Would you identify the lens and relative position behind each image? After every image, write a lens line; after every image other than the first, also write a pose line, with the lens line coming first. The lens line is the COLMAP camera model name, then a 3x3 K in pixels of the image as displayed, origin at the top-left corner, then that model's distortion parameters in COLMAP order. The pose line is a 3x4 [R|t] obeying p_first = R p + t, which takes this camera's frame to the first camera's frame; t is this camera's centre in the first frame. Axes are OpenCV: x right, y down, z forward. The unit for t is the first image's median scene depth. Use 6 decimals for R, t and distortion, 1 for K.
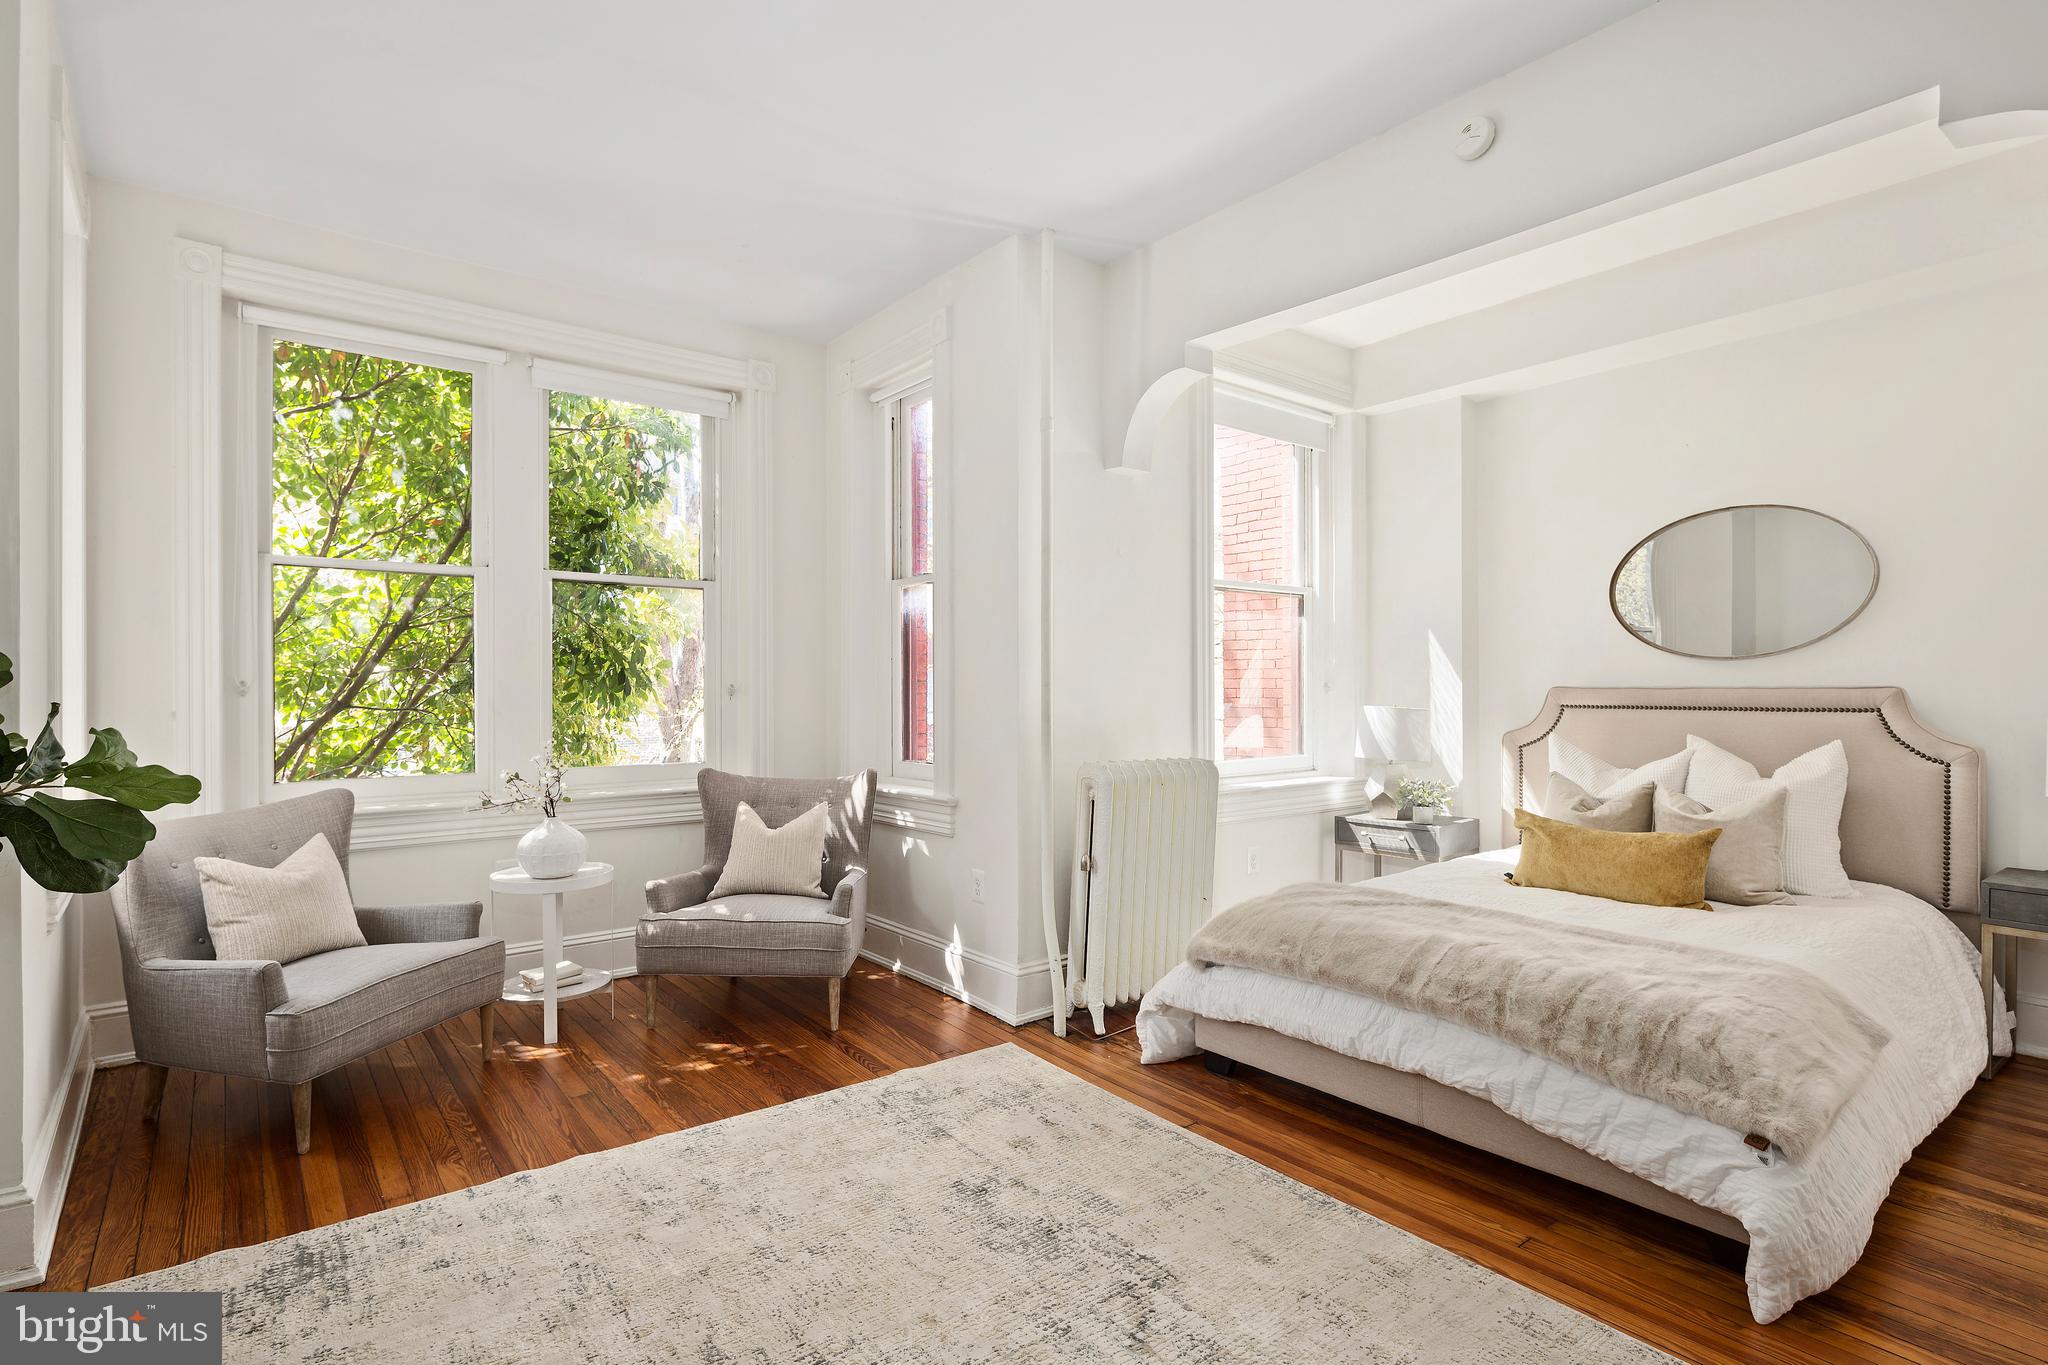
lens RADIAL K [[1004.8, 0, 1022.0], [0, 1004.8, 686.7], [0, 0, 1]] dist [0.007636, -0.008175]
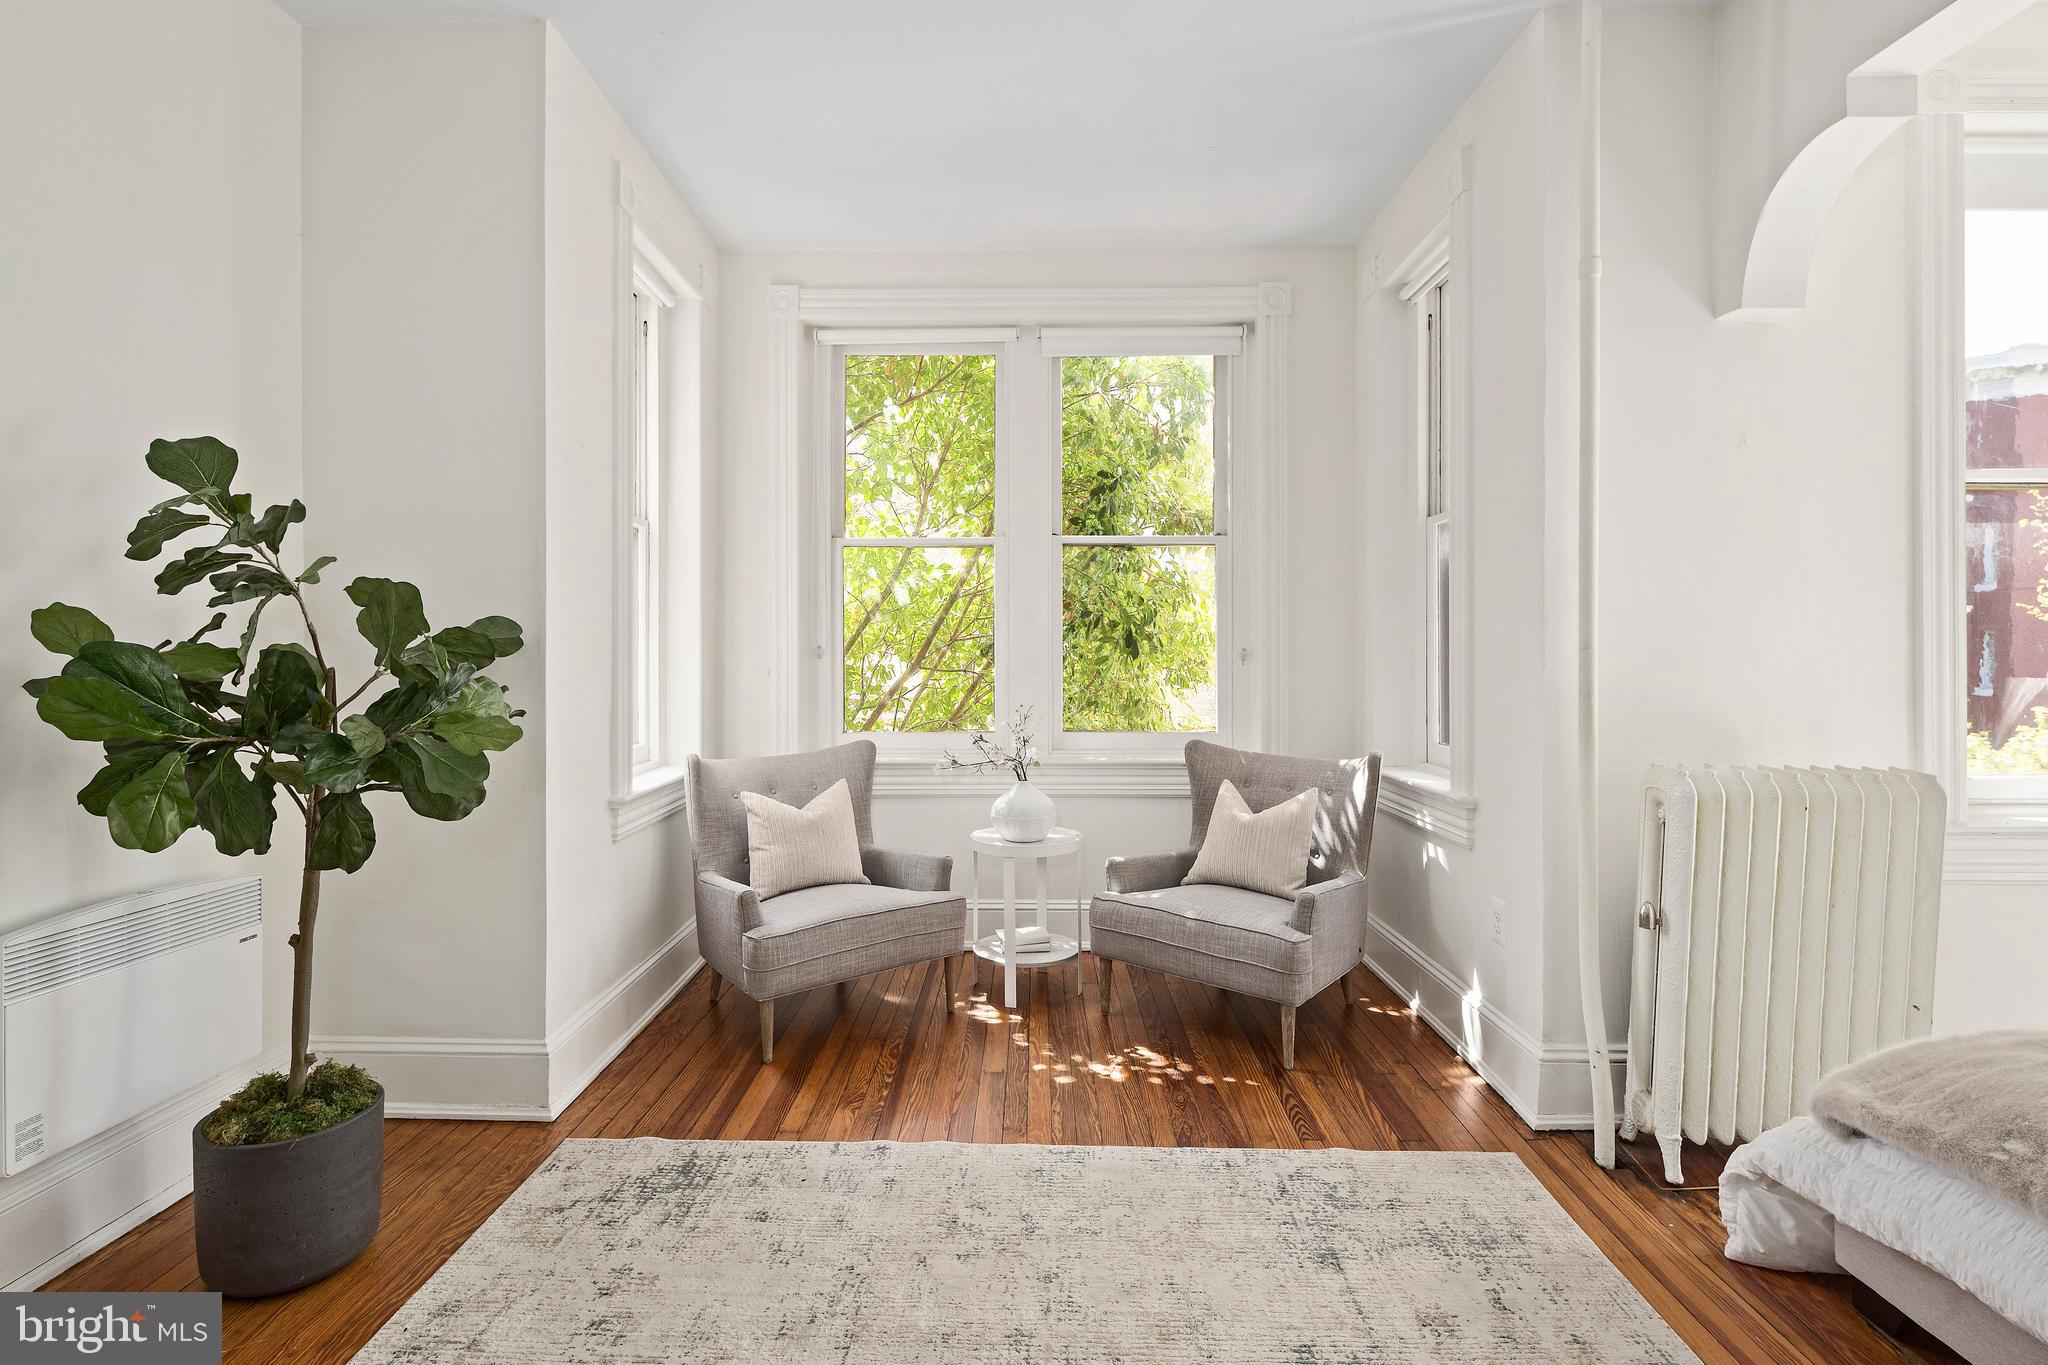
lens RADIAL K [[1000.6, 0, 1016.5], [0, 1000.6, 651.0], [0, 0, 1]] dist [0.001891, -0.002230]
pose [[0.775161, 0.000346, -0.631764, 0.159108], [-0.000686, 1.000000, -0.000294, 0.001111], [0.631764, 0.000661, 0.775161, 0.229000]]
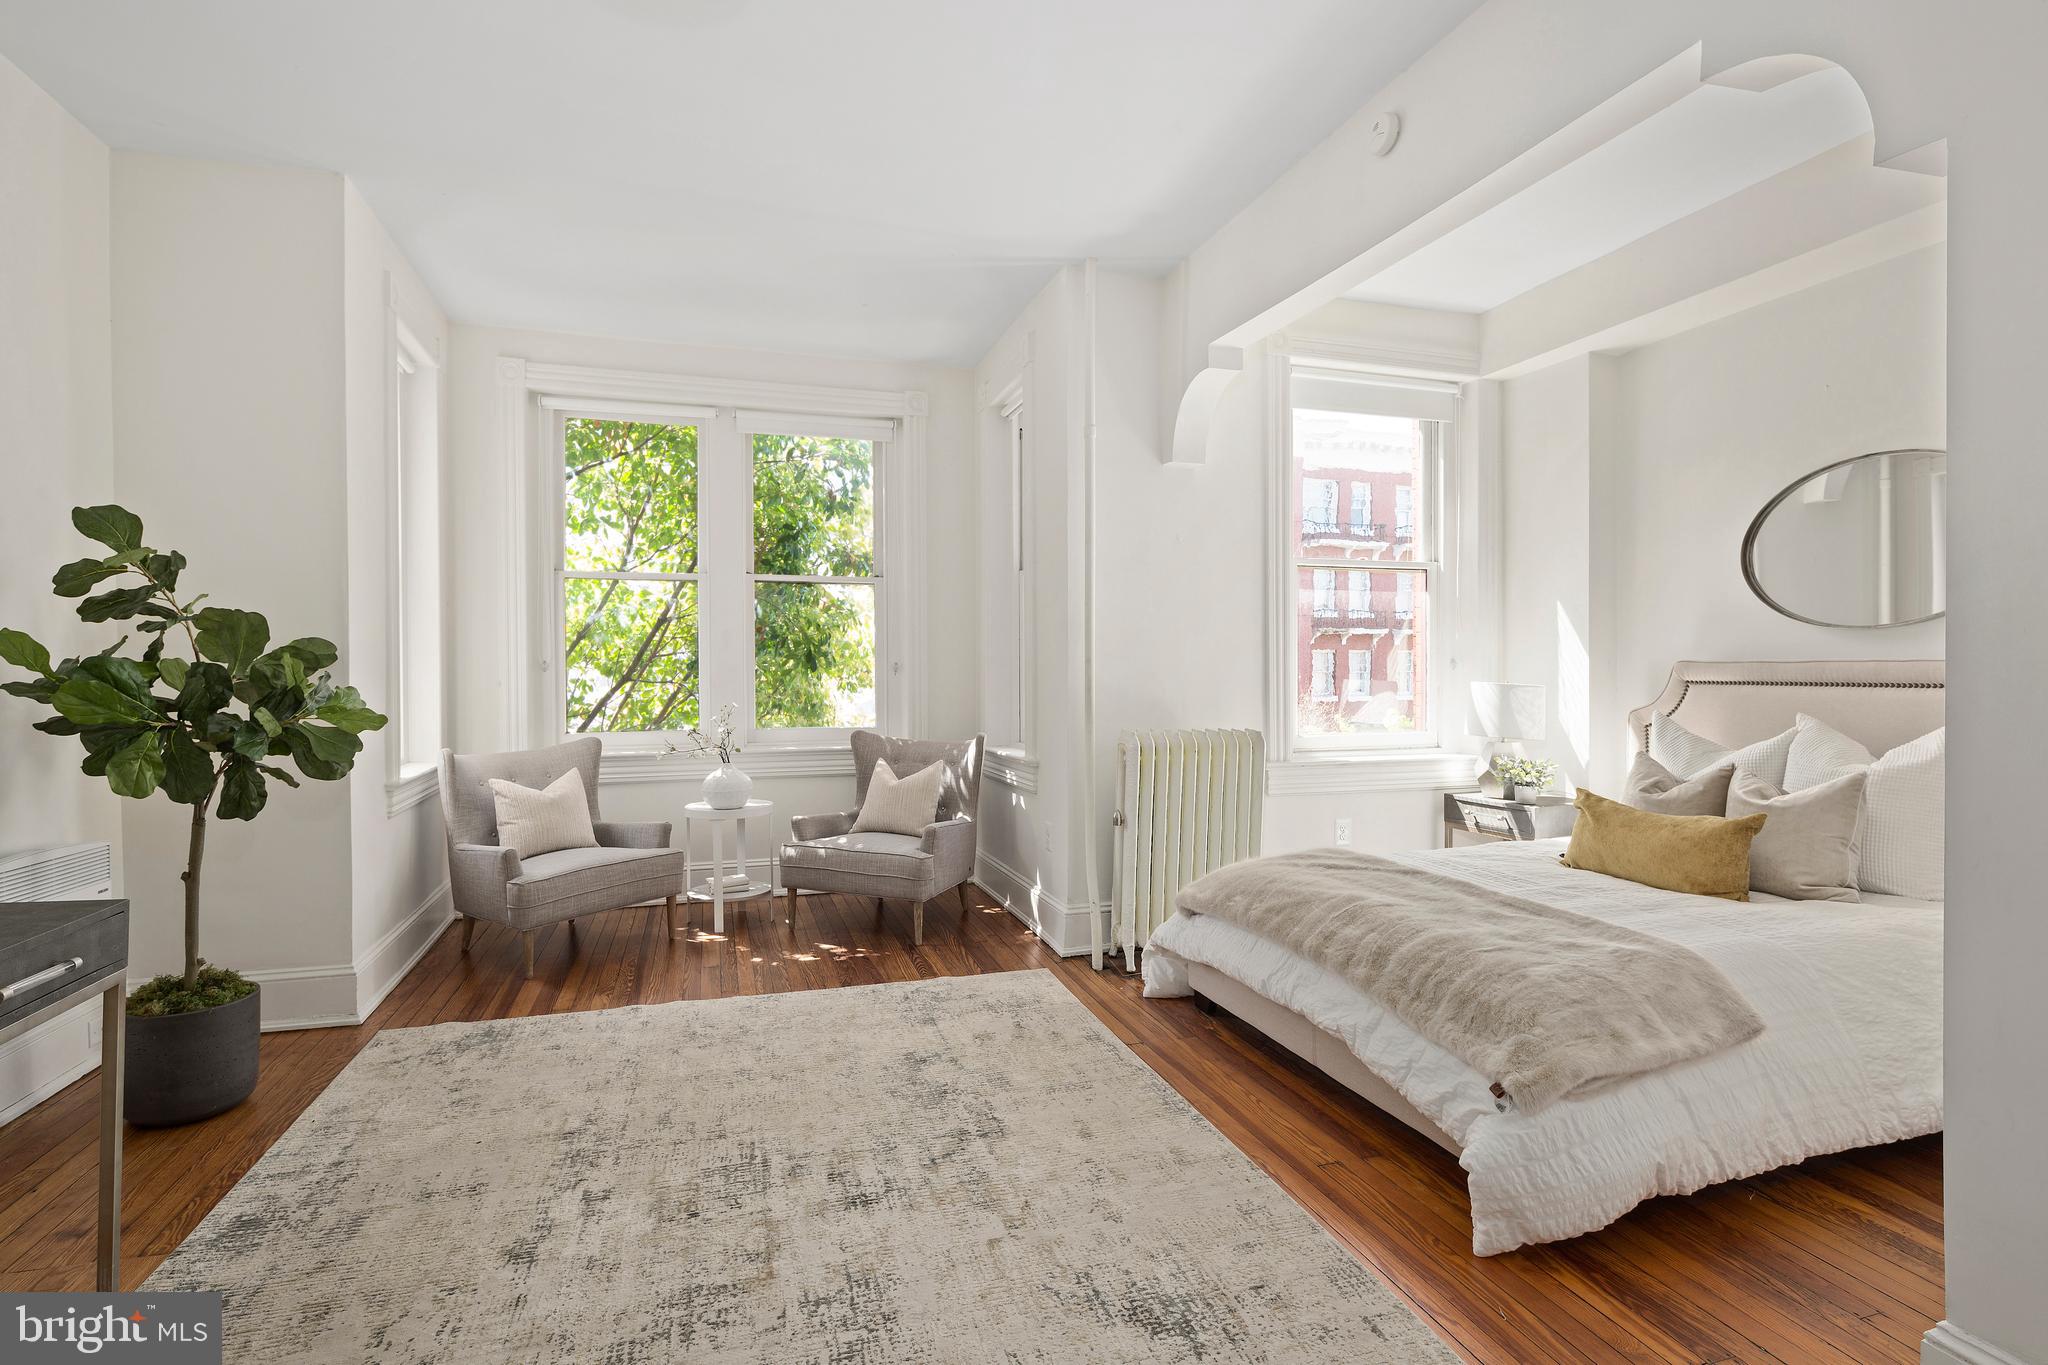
lens RADIAL K [[997.2, 0, 1021.0], [0, 997.2, 678.1], [0, 0, 1]] dist [0.005553, -0.005817]
pose [[0.934841, 0.001511, -0.355063, 0.363020], [0.002245, 0.999946, 0.010165, 0.005948], [0.355059, -0.010300, 0.934787, -0.084468]]
